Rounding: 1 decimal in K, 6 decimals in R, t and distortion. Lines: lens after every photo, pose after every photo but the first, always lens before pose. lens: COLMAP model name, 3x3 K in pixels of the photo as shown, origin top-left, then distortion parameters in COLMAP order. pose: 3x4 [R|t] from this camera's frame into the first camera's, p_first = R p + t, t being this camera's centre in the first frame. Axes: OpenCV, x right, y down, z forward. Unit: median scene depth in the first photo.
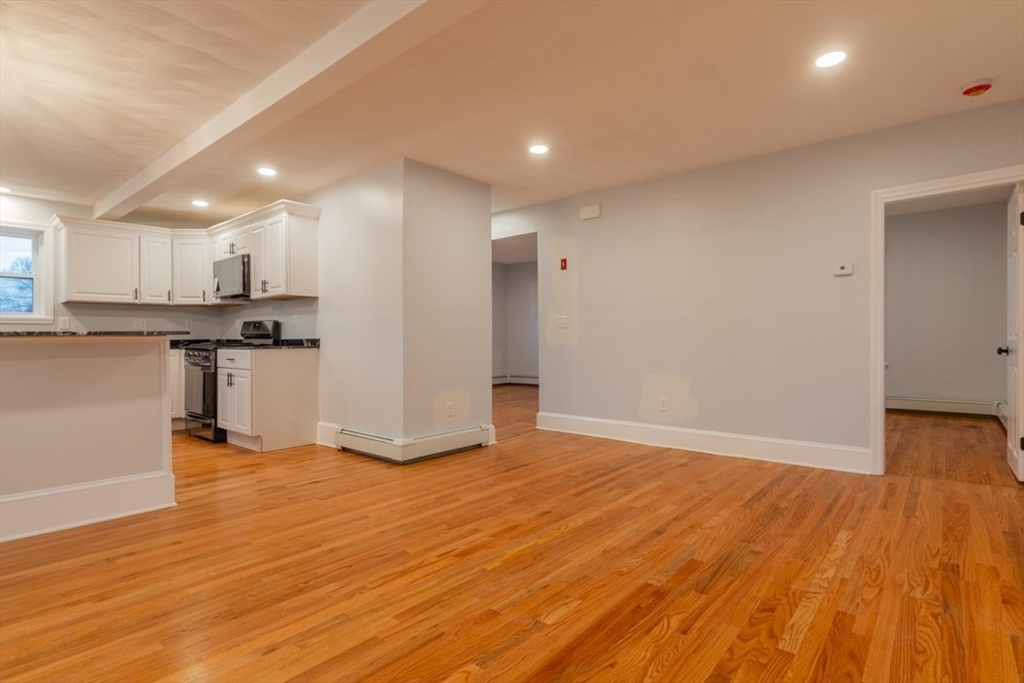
lens RADIAL K [[515.3, 0, 525.4], [0, 515.3, 333.7], [0, 0, 1]] dist [-0.002816, 0.002107]
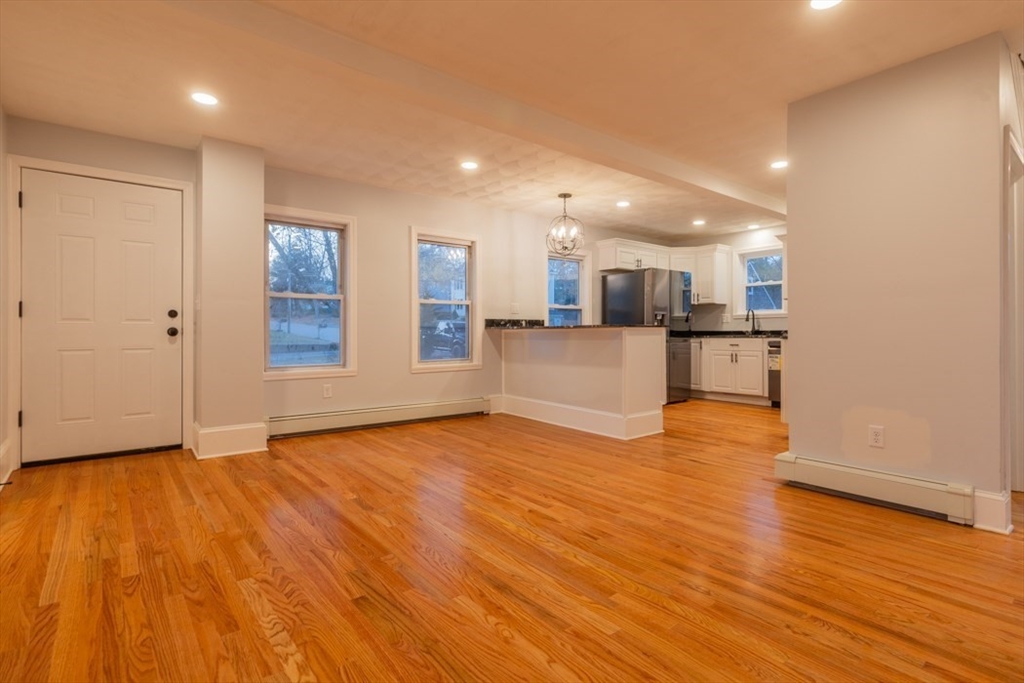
lens RADIAL K [[515.3, 0, 532.0], [0, 515.3, 332.0], [0, 0, 1]] dist [-0.002816, 0.002107]
pose [[-0.188927, 0.007410, -0.981963, 1.086570], [0.013325, 0.999899, 0.004982, 0.008622], [0.981901, -0.012143, -0.189007, 1.308786]]
